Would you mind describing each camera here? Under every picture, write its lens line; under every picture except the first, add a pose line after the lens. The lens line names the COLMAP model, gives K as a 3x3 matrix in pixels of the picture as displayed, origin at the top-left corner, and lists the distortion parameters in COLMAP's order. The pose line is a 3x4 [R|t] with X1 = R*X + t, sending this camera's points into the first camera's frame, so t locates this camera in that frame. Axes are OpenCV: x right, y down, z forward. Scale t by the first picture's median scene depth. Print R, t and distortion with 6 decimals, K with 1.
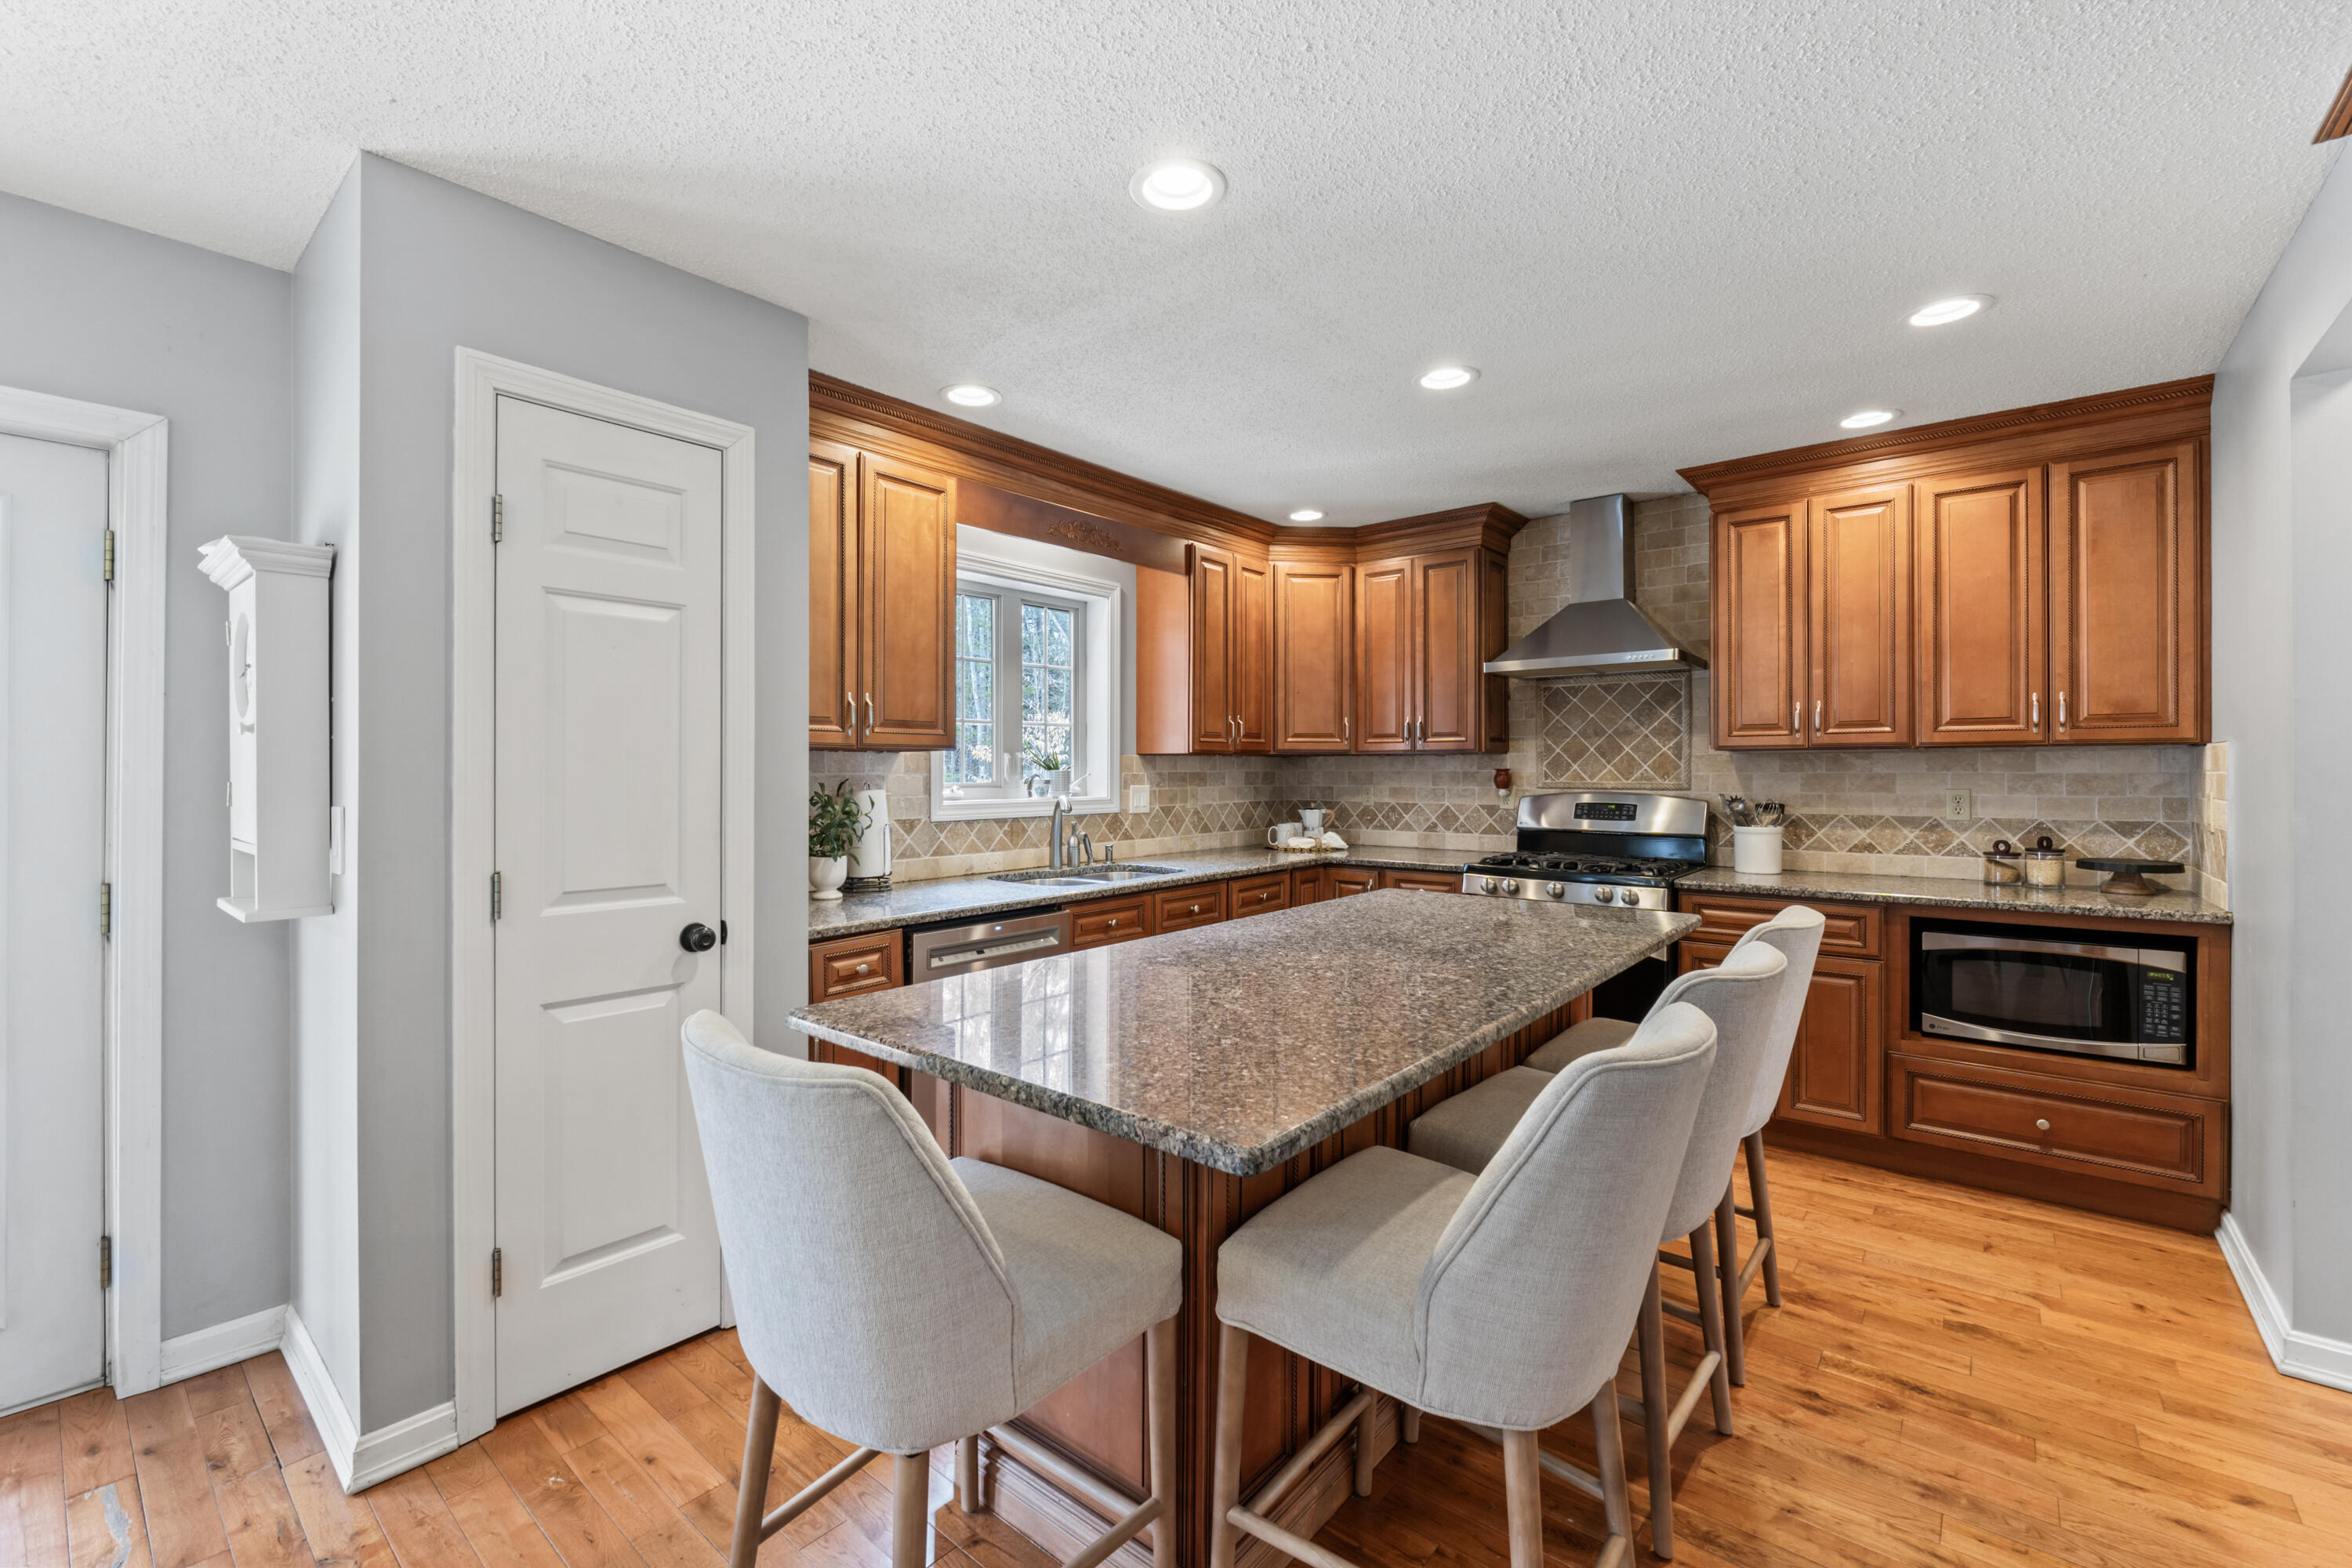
lens RADIAL K [[995.3, 0, 1142.4], [0, 995.3, 769.4], [0, 0, 1]] dist [-0.008562, -0.000590]
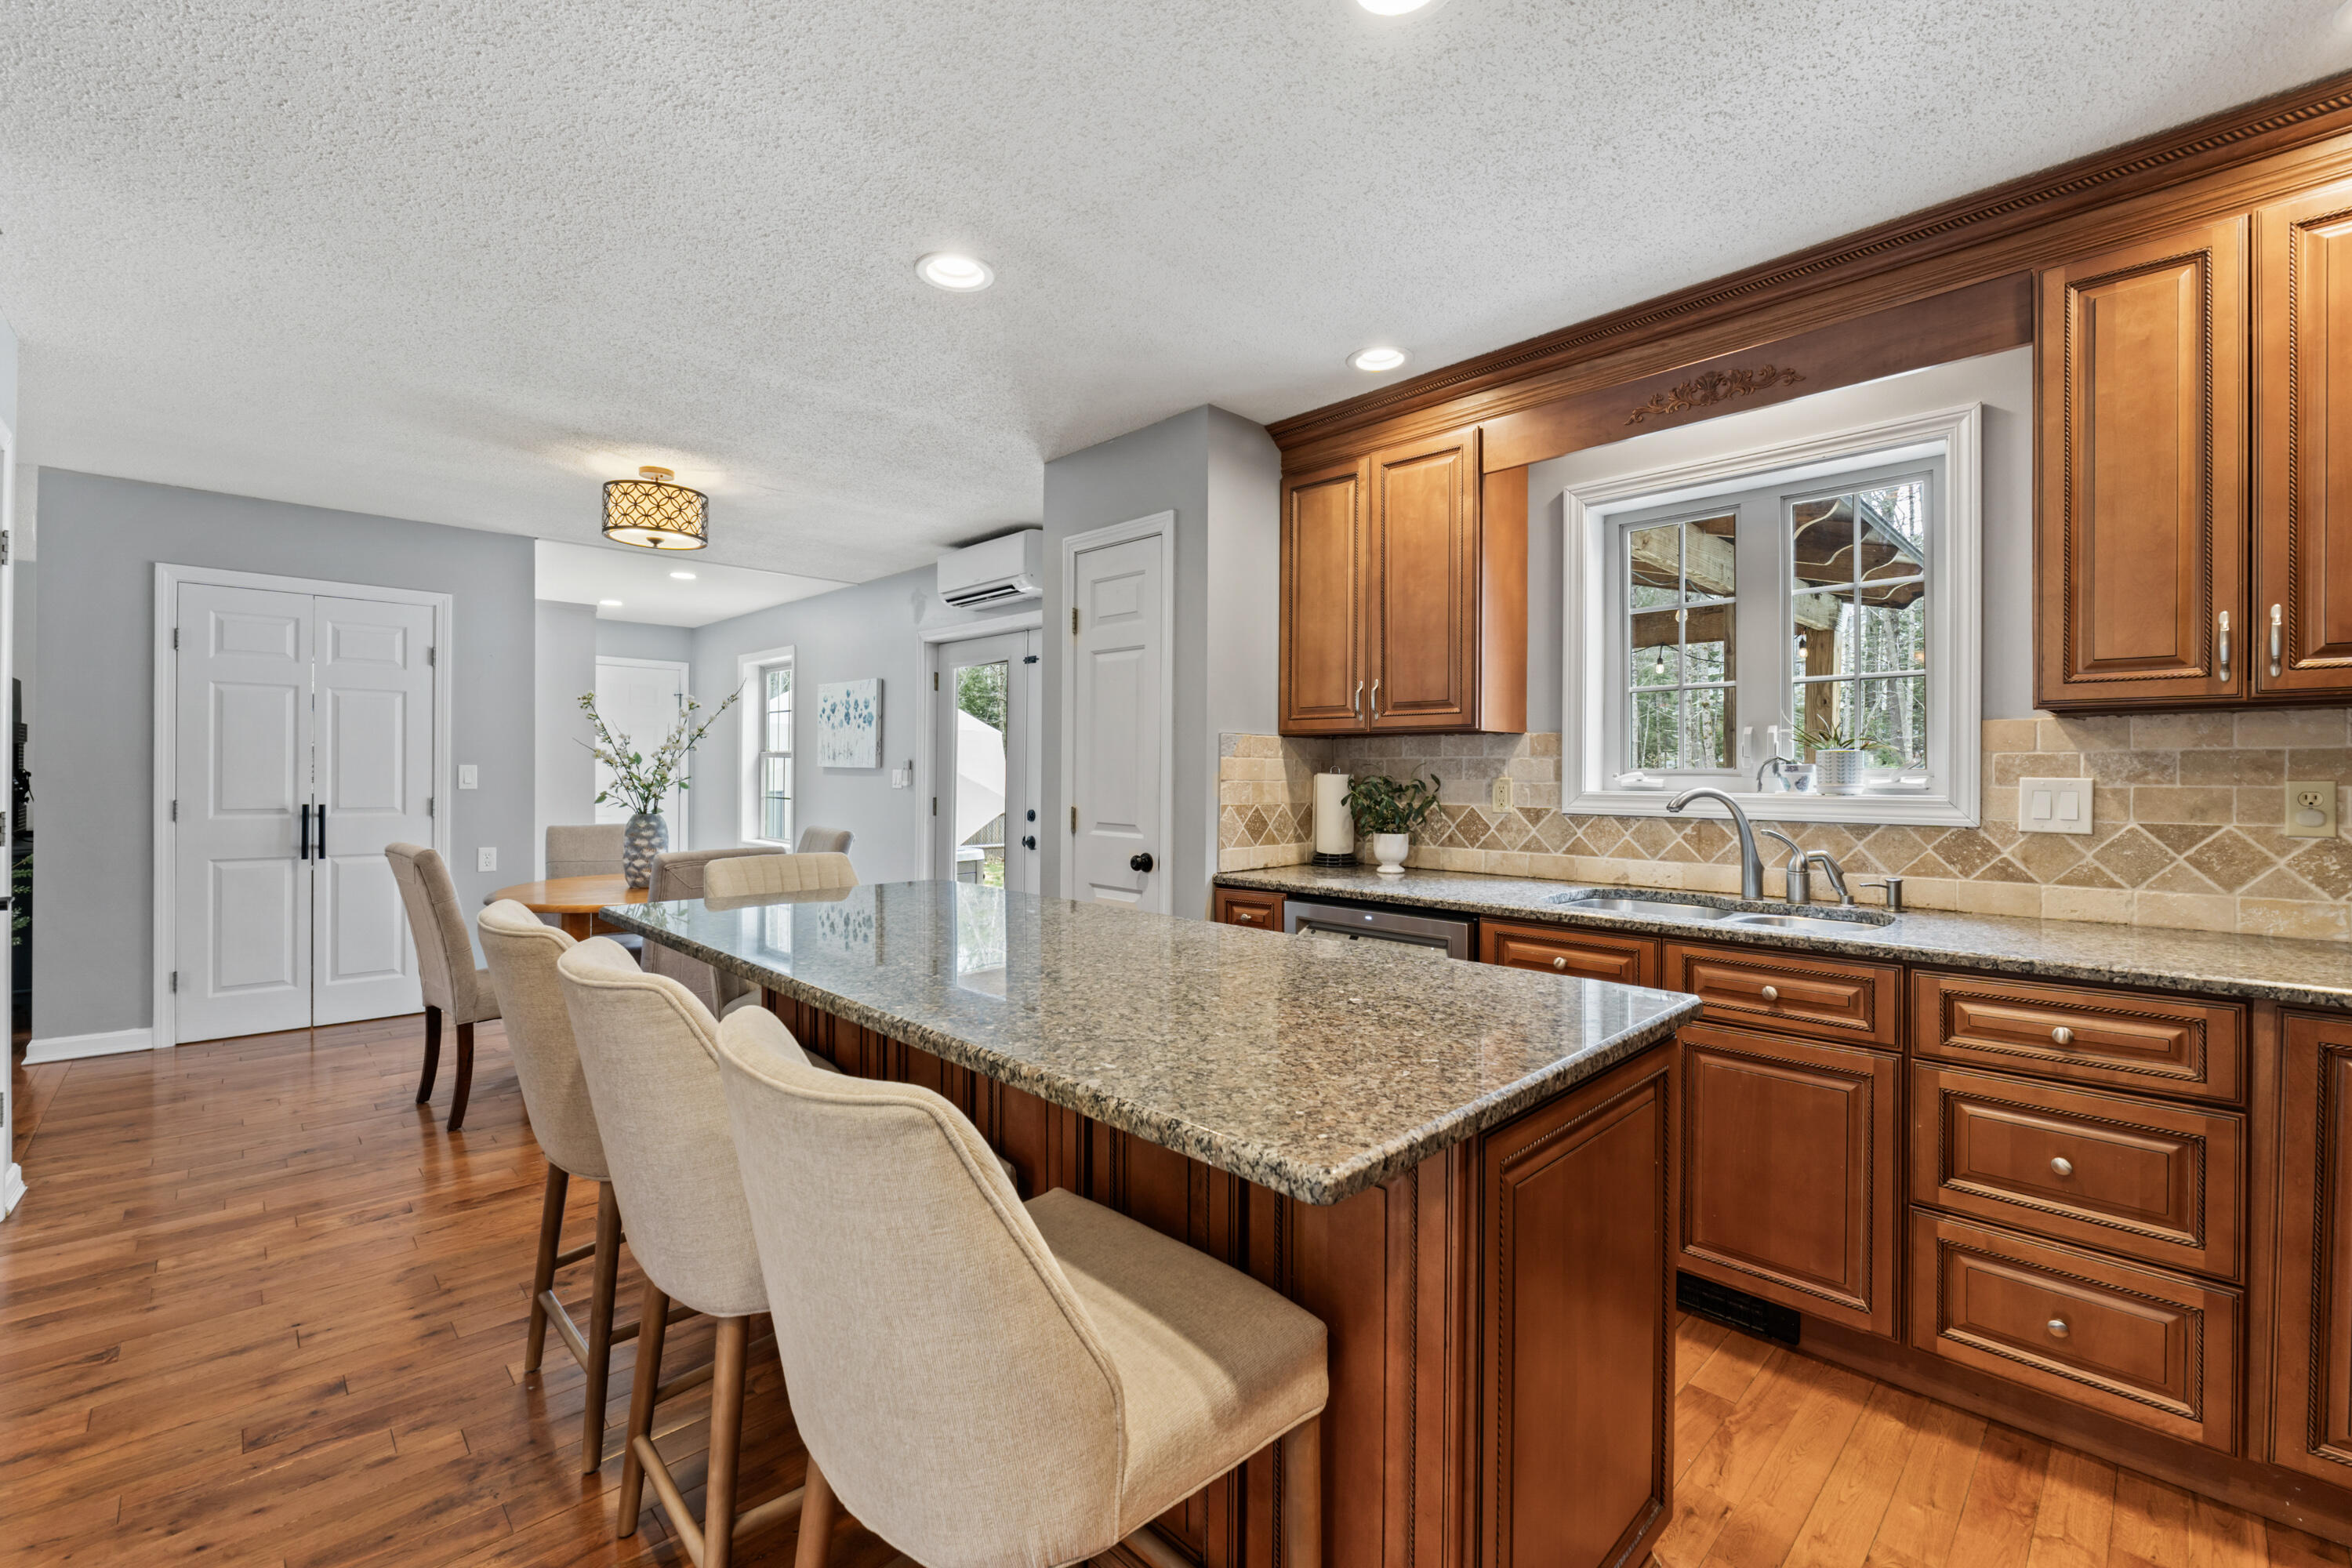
lens RADIAL K [[995.3, 0, 1166.6], [0, 995.3, 778.3], [0, 0, 1]] dist [-0.008562, -0.000590]
pose [[-0.095161, 0.010039, -0.995411, 0.640579], [-0.002839, 0.999942, 0.010356, 0.014361], [0.995458, 0.003812, -0.095127, 0.708453]]
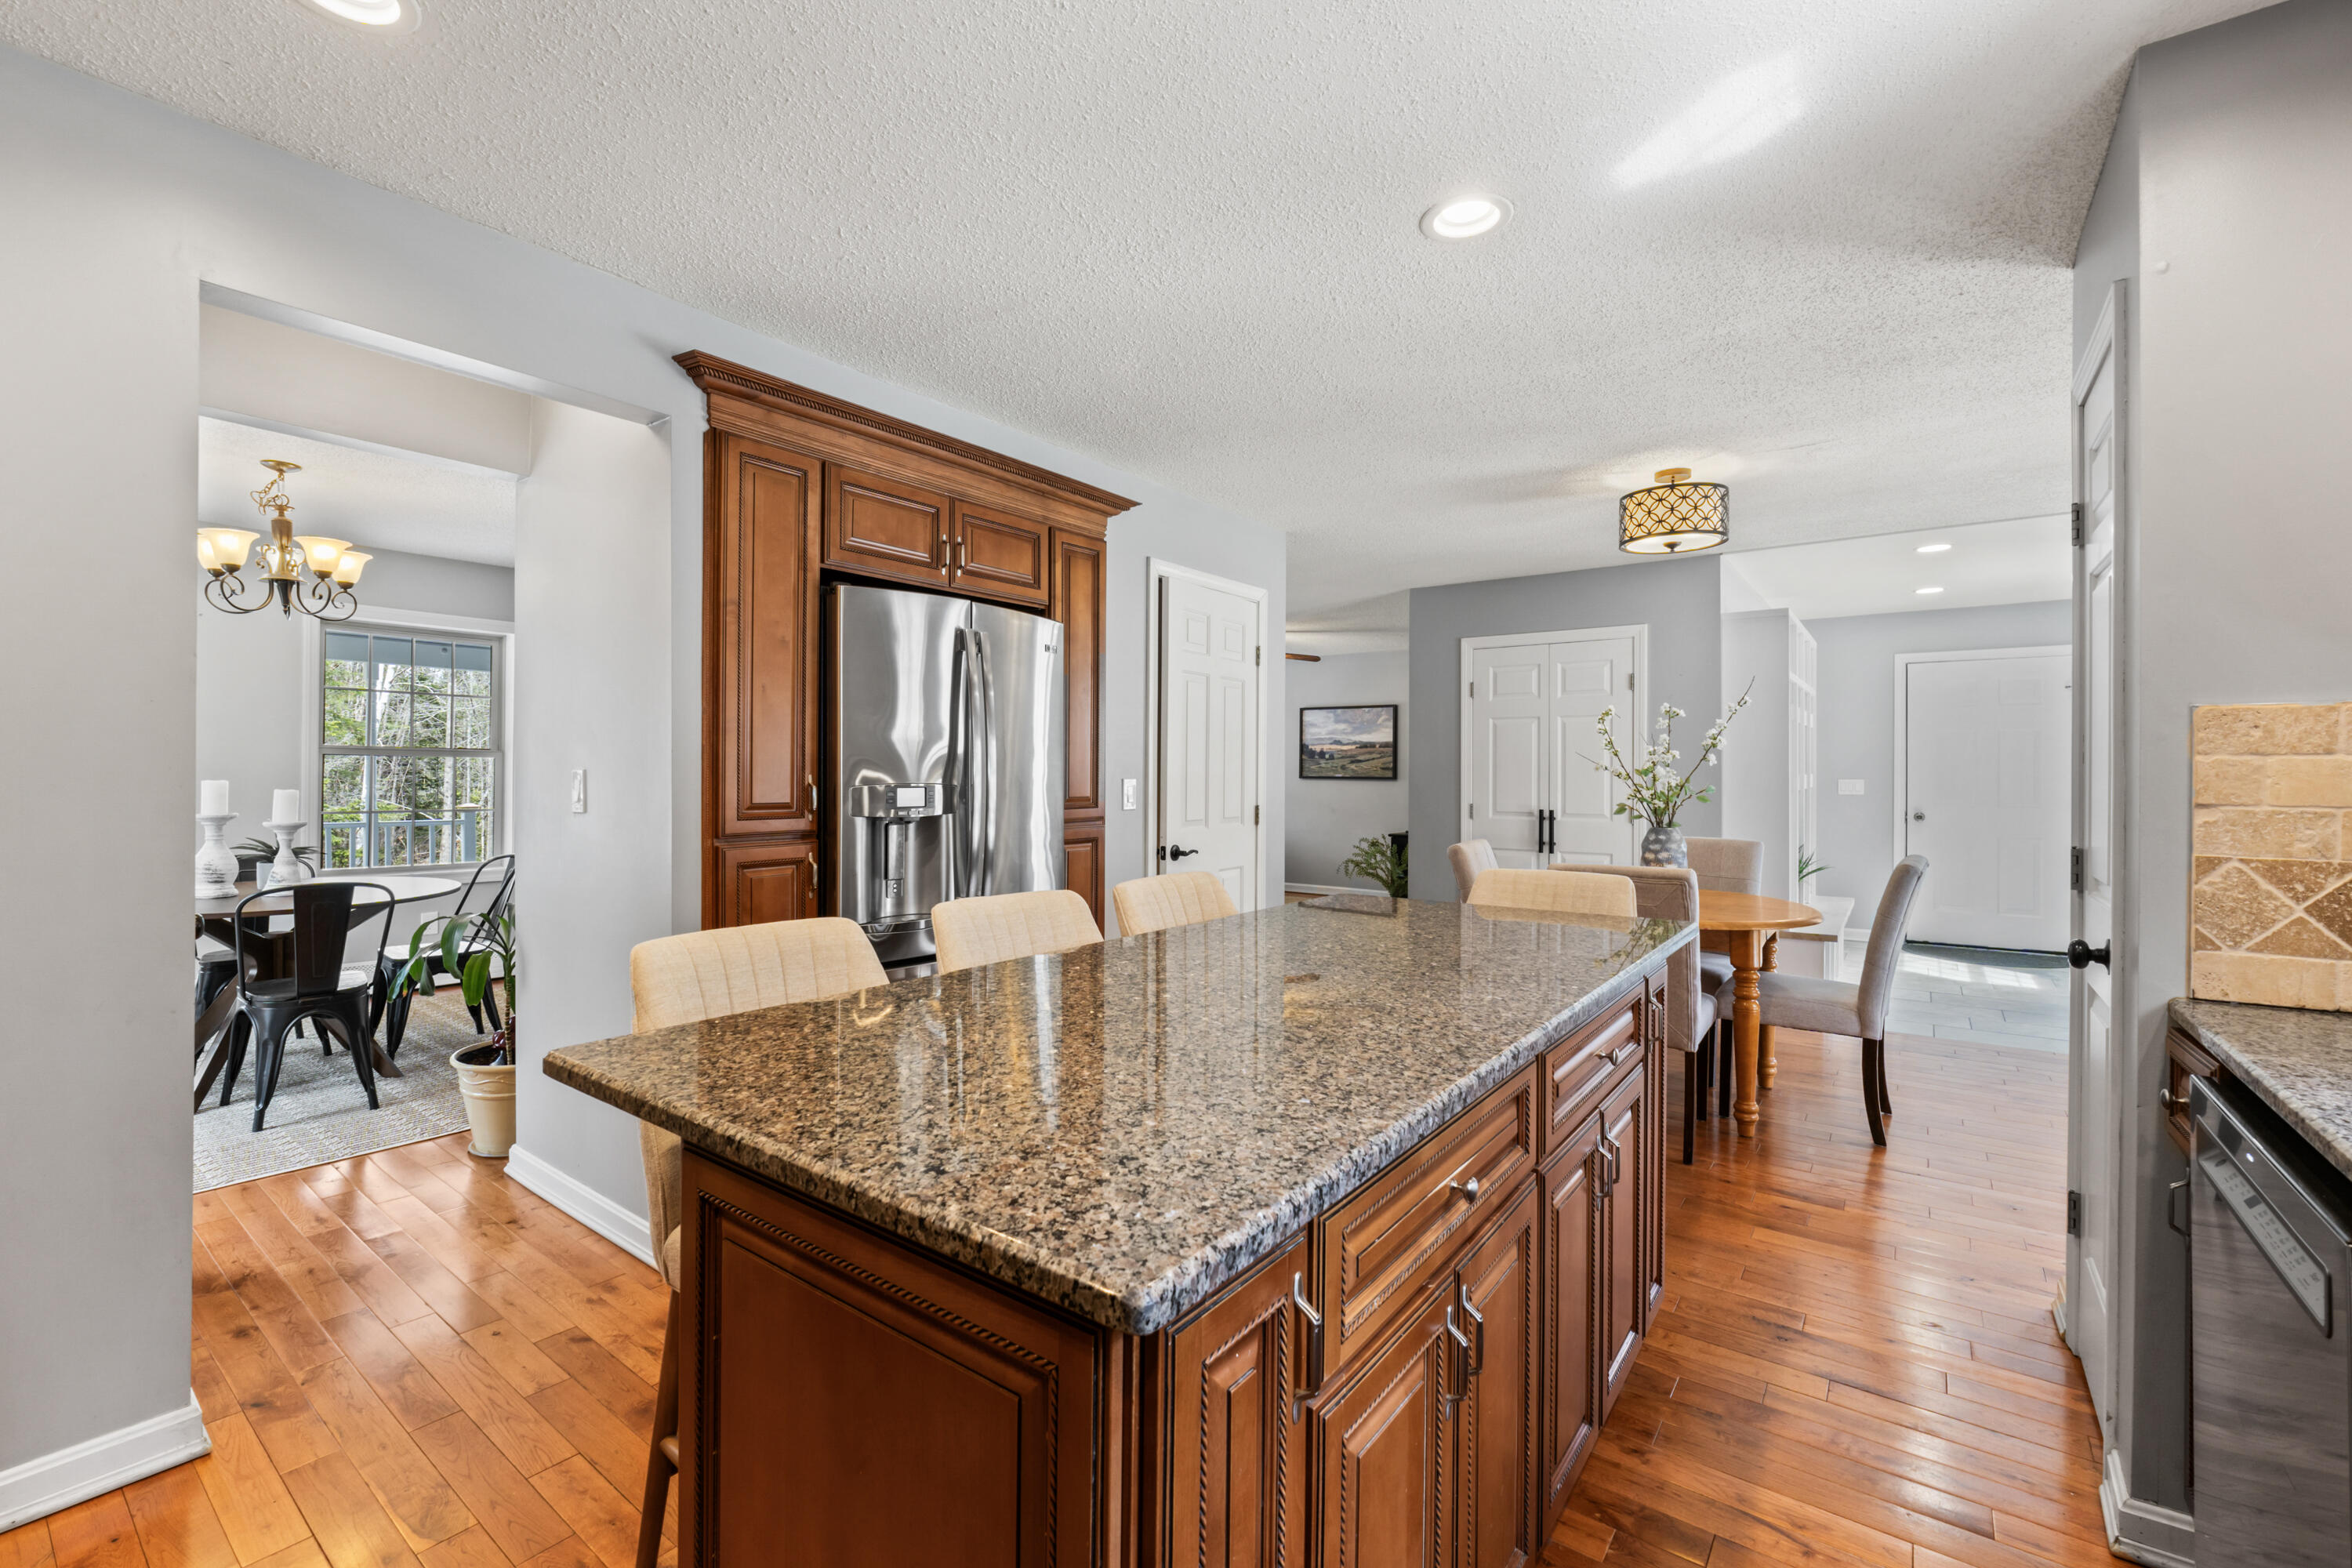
lens RADIAL K [[995.3, 0, 1144.3], [0, 995.3, 777.4], [0, 0, 1]] dist [-0.008562, -0.000590]
pose [[-0.998854, -0.001504, -0.047832, 0.230883], [-0.001426, 0.999998, -0.001649, 0.015283], [0.047834, -0.001578, -0.998854, 1.061455]]
